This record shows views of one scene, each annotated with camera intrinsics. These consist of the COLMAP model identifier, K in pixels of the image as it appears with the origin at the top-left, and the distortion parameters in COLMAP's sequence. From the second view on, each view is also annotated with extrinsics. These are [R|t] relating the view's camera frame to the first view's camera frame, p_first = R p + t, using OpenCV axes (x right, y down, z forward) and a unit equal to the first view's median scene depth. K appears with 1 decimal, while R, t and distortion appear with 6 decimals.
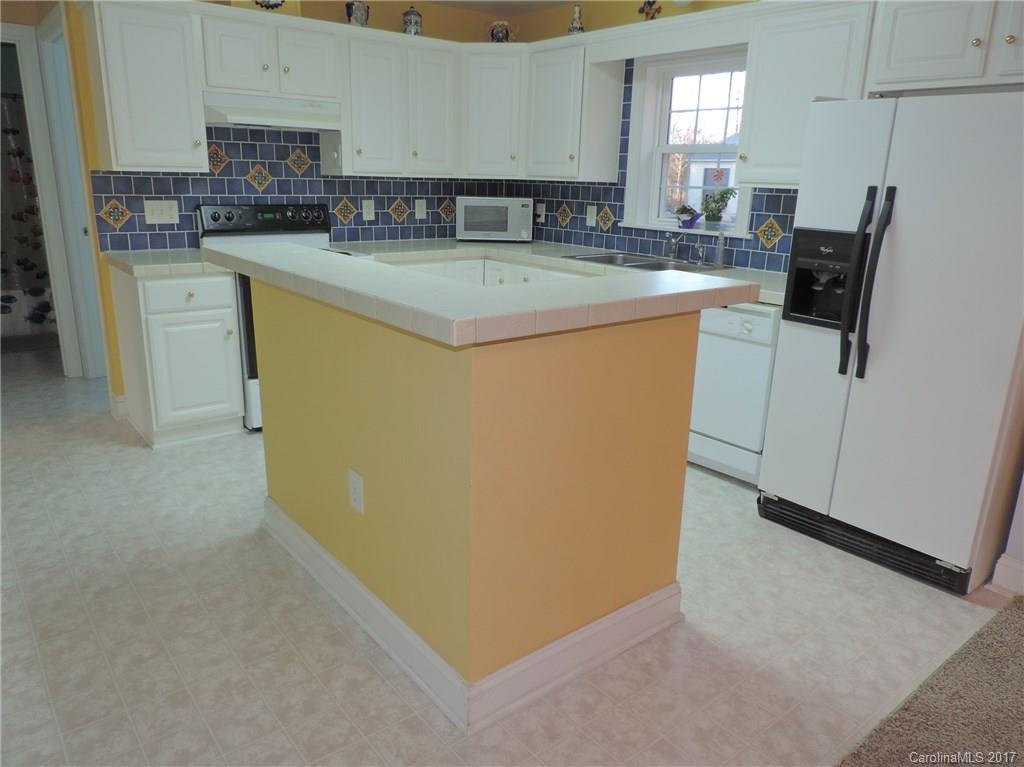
lens RADIAL K [[727.9, 0, 516.6], [0, 727.9, 386.2], [0, 0, 1]] dist [-0.020519, -0.003193]
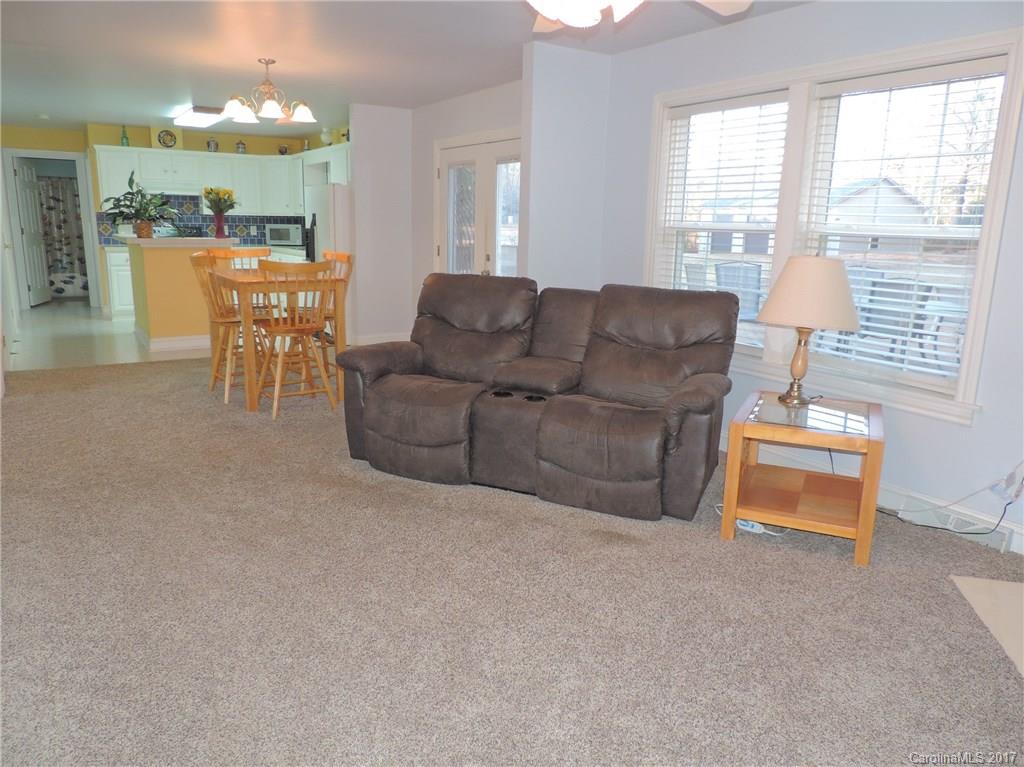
lens RADIAL K [[727.9, 0, 513.3], [0, 727.9, 377.1], [0, 0, 1]] dist [-0.020519, -0.003193]
pose [[0.994235, 0.017095, -0.105853, 1.024188], [-0.024902, 0.997031, -0.072870, 0.381339], [0.104293, 0.075086, 0.991708, -1.179782]]
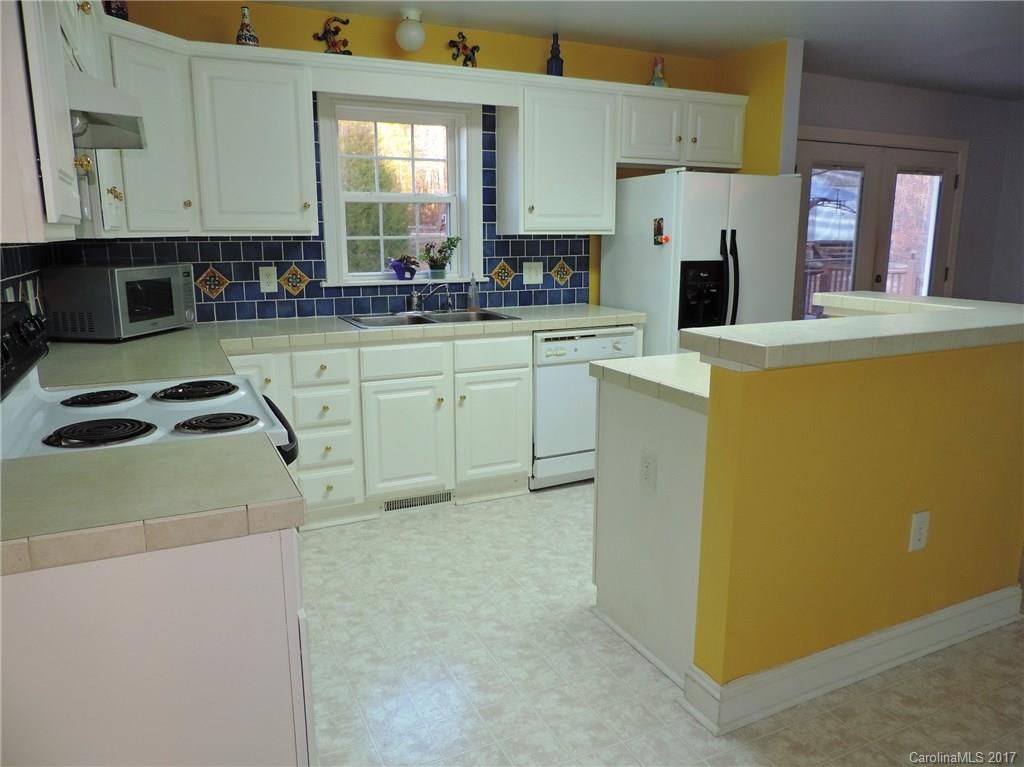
lens RADIAL K [[727.9, 0, 511.0], [0, 727.9, 387.0], [0, 0, 1]] dist [-0.020519, -0.003193]
pose [[0.230541, -0.228009, 0.945972, -0.685488], [0.278641, 0.946918, 0.160330, -0.202341], [-0.932314, 0.226624, 0.281836, 0.644296]]
